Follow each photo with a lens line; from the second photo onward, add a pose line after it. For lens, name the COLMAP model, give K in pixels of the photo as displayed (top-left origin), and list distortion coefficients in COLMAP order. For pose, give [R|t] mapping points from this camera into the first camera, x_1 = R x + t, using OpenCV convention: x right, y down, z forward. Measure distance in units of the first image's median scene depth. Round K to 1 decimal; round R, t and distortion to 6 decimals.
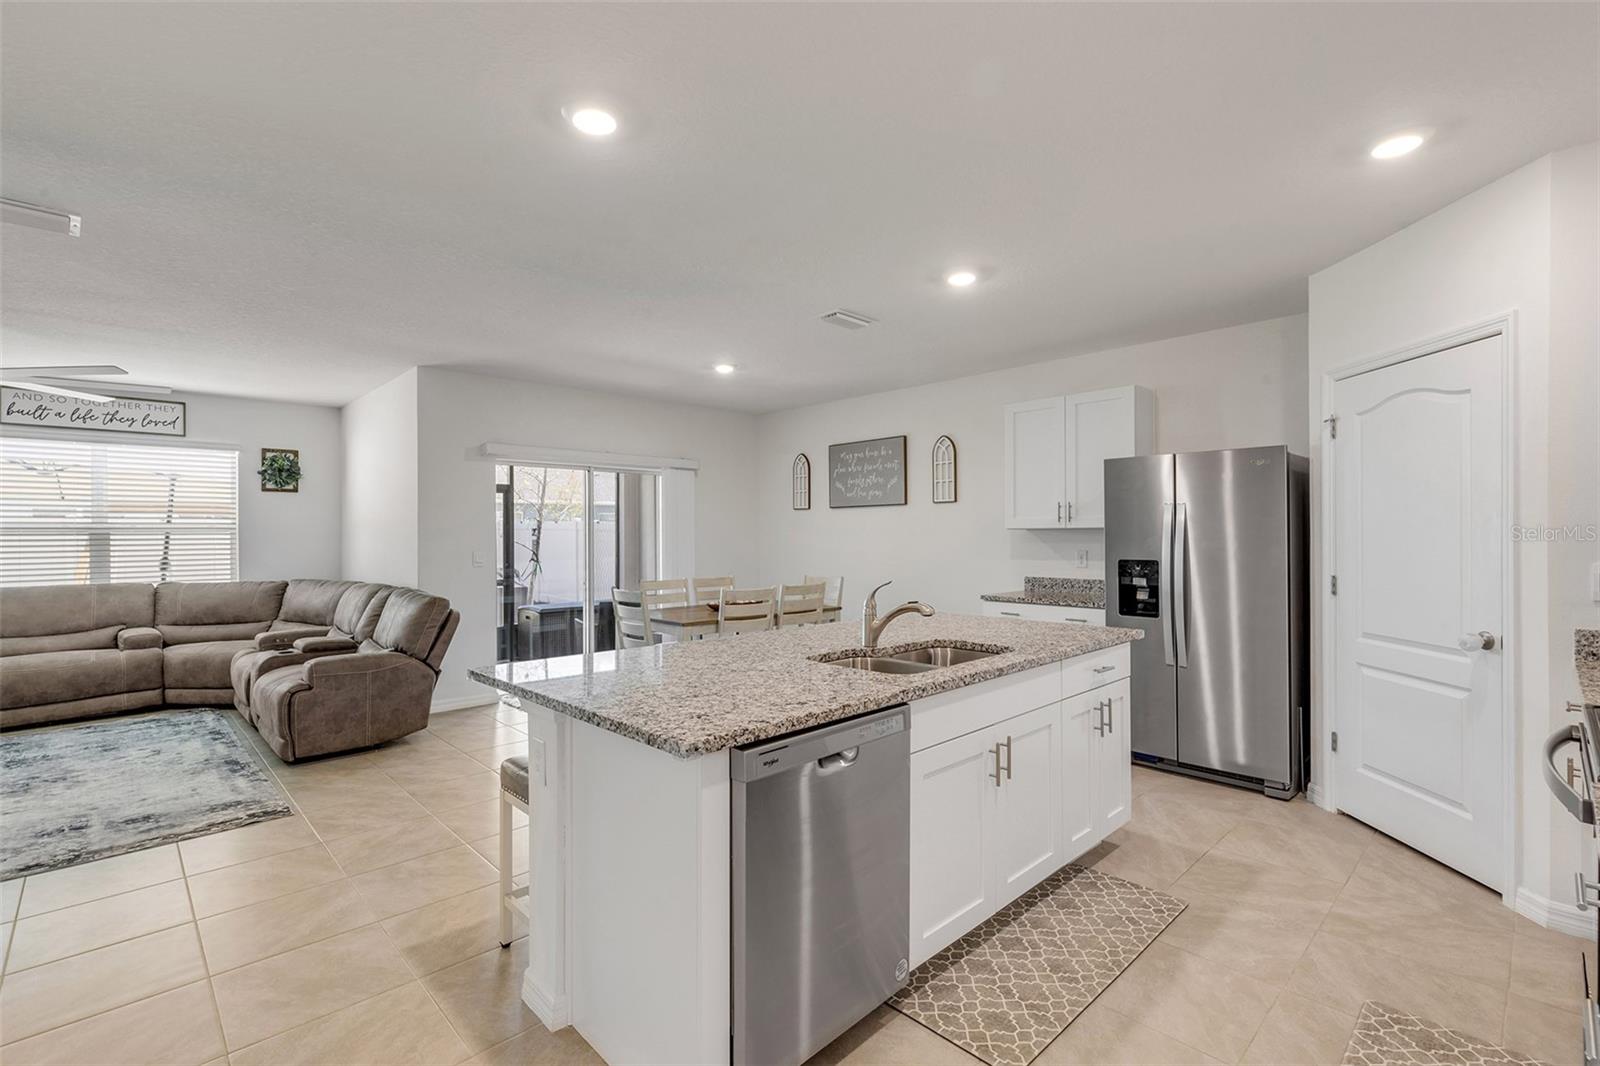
lens RADIAL K [[713.1, 0, 801.7], [0, 713.1, 535.0], [0, 0, 1]] dist [0.003940, -0.001311]
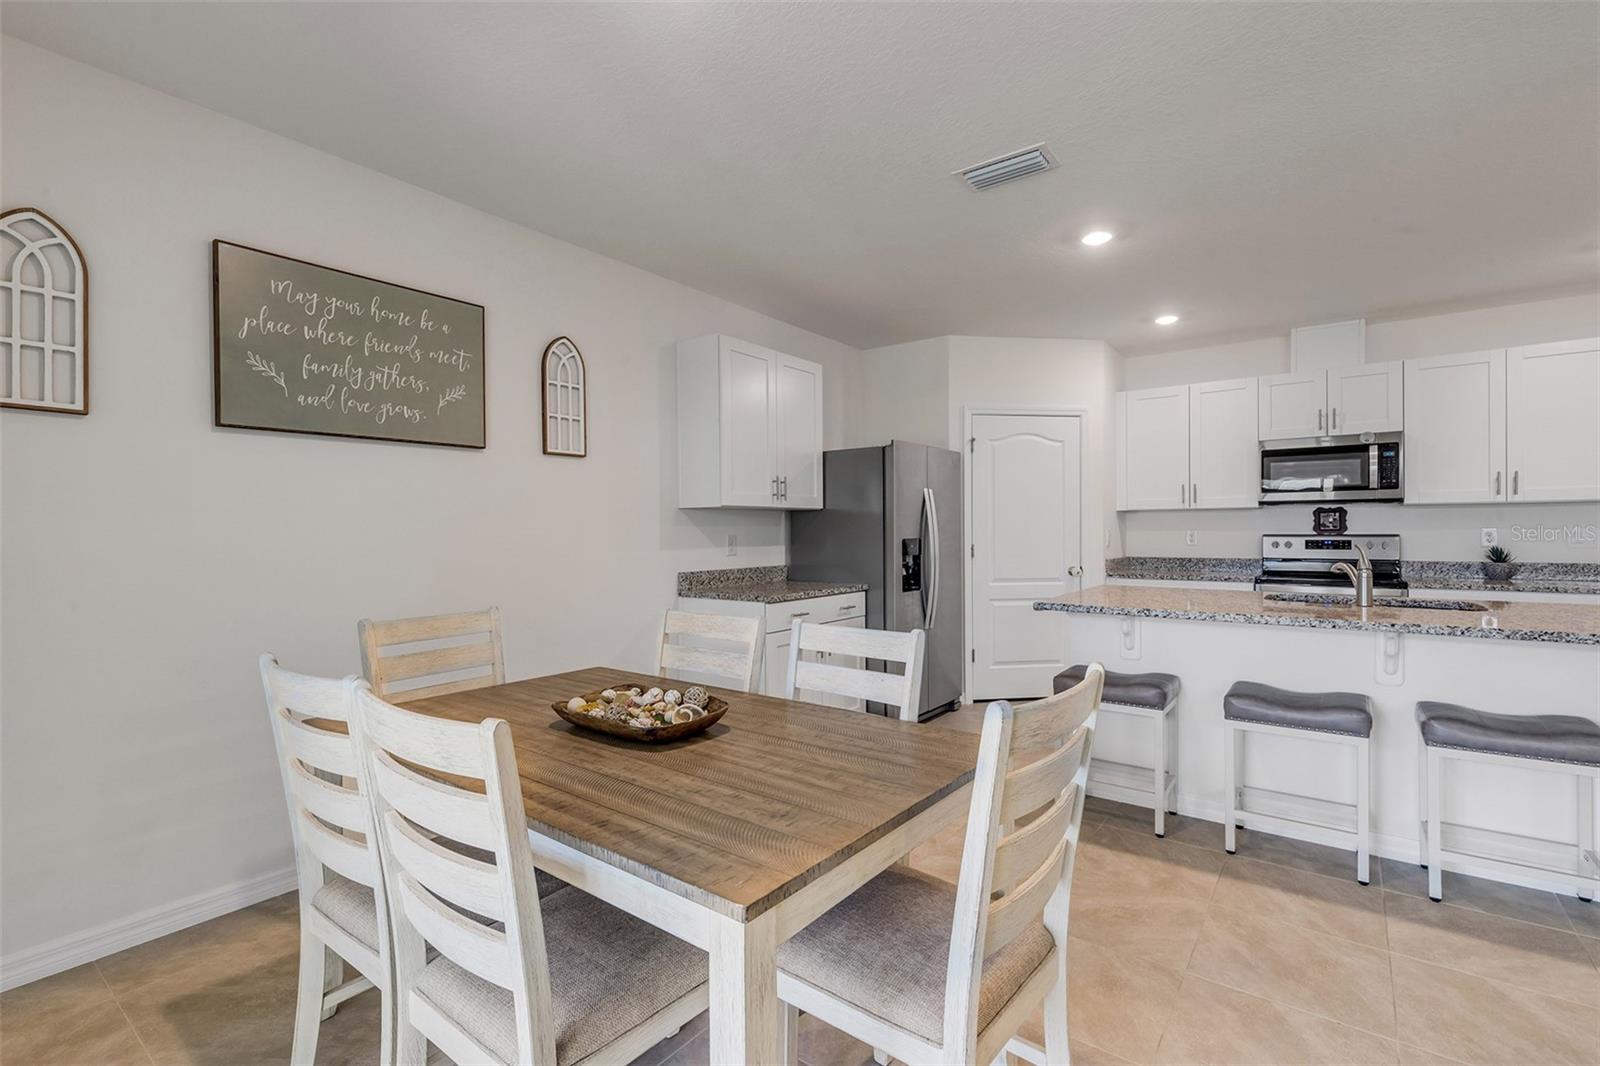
lens RADIAL K [[713.1, 0, 792.2], [0, 713.1, 531.1], [0, 0, 1]] dist [0.003940, -0.001311]
pose [[-0.143280, 0.003378, 0.989676, -0.425088], [0.007709, 0.999968, -0.002297, 0.018871], [-0.989652, 0.007301, -0.143301, 0.999809]]
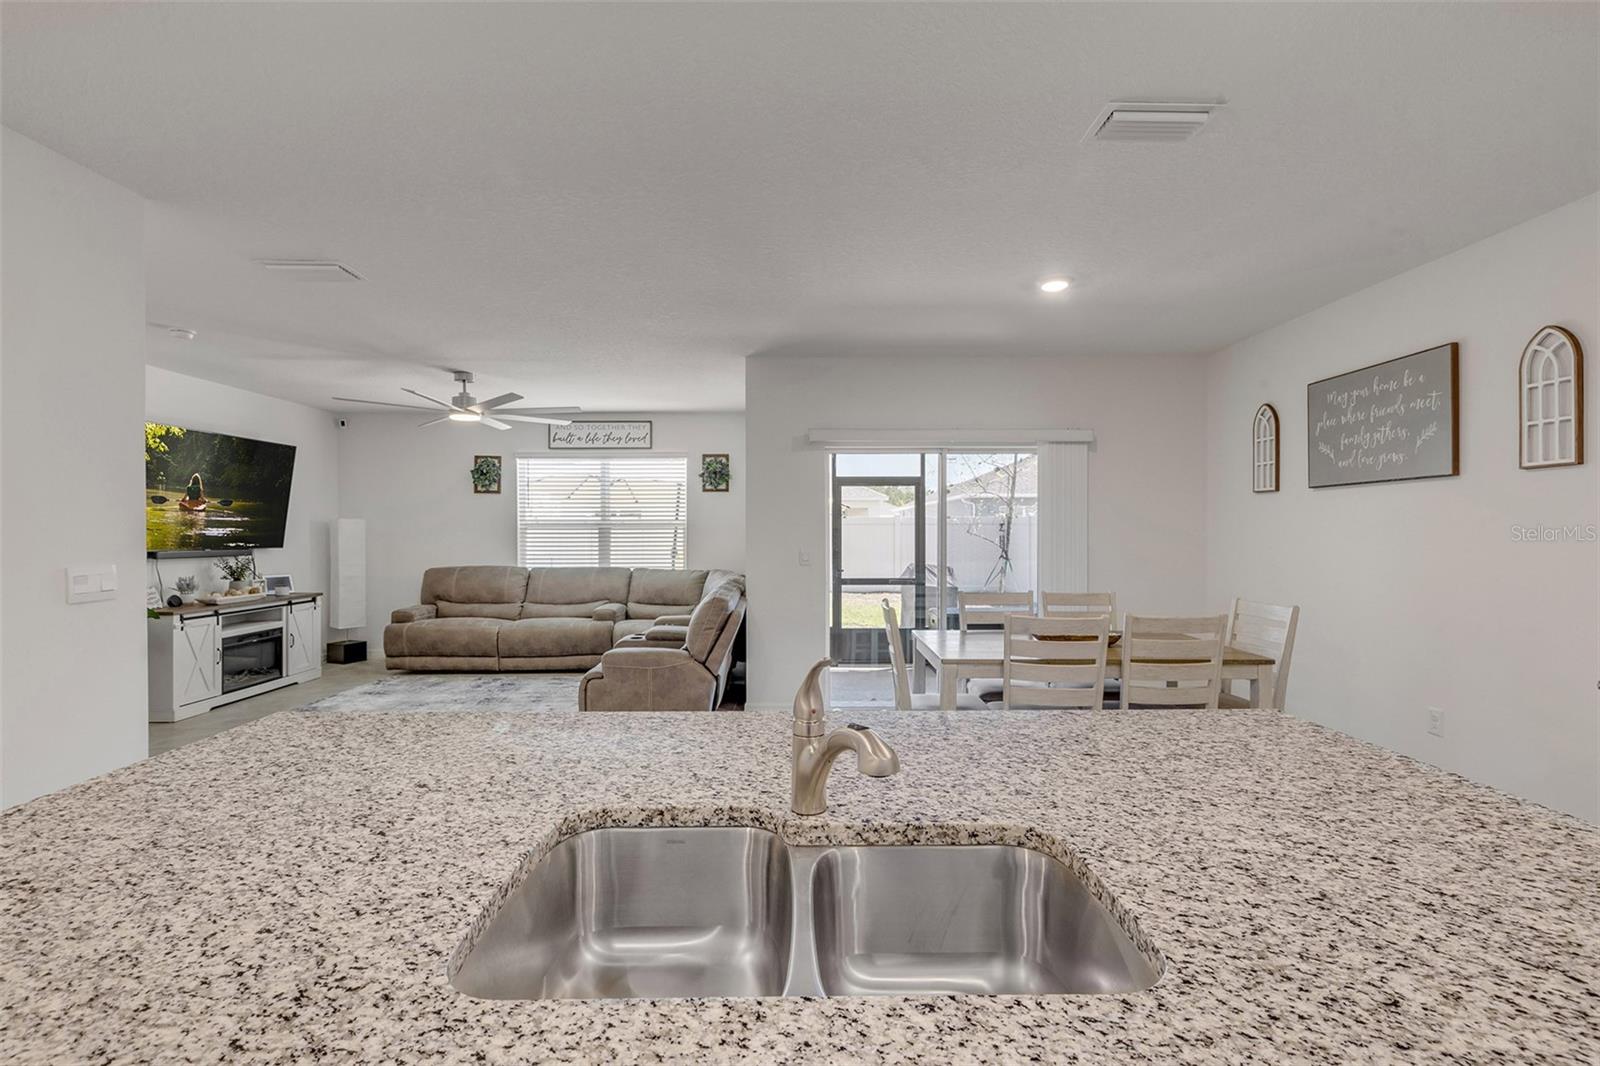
lens RADIAL K [[713.1, 0, 802.9], [0, 713.1, 534.8], [0, 0, 1]] dist [0.003940, -0.001311]
pose [[0.723576, 0.008359, -0.690195, 0.187835], [-0.003219, 0.999957, 0.008736, -0.002960], [0.690238, -0.004100, 0.723571, 0.344804]]
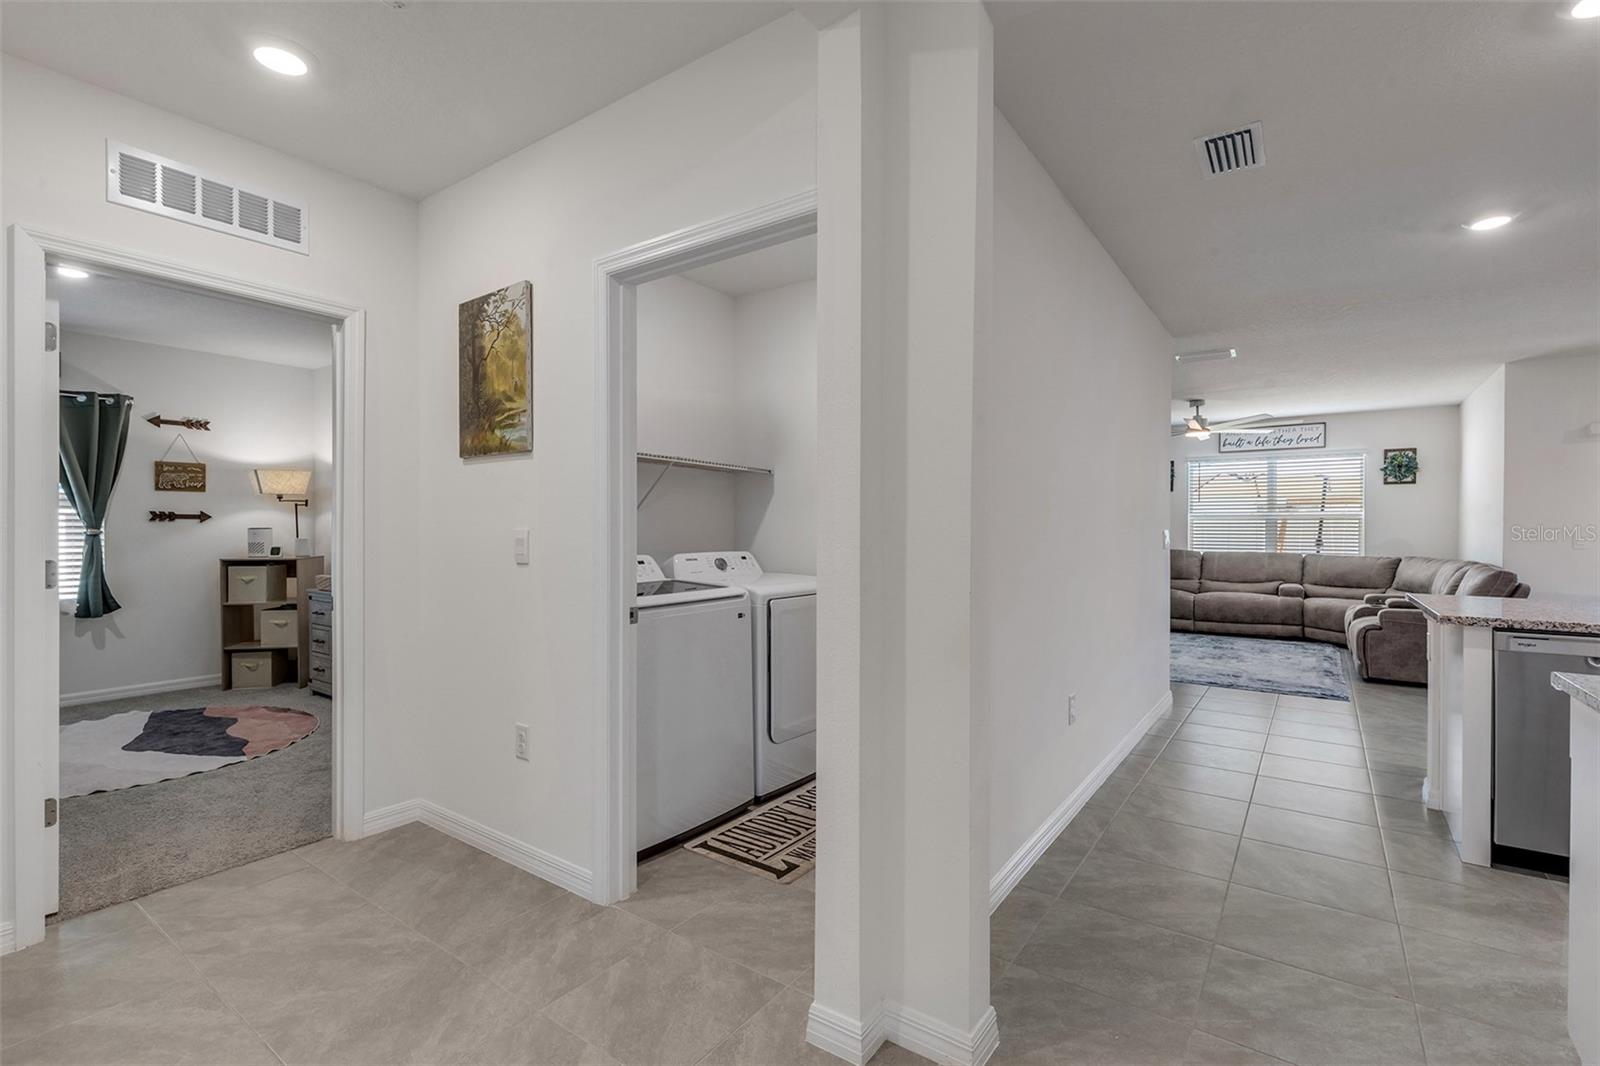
lens RADIAL K [[713.1, 0, 798.4], [0, 713.1, 527.8], [0, 0, 1]] dist [0.003940, -0.001311]
pose [[0.167585, 0.005522, -0.985842, 0.351510], [-0.006694, 0.999968, 0.004464, 0.017923], [0.985835, 0.005851, 0.167617, -0.241970]]
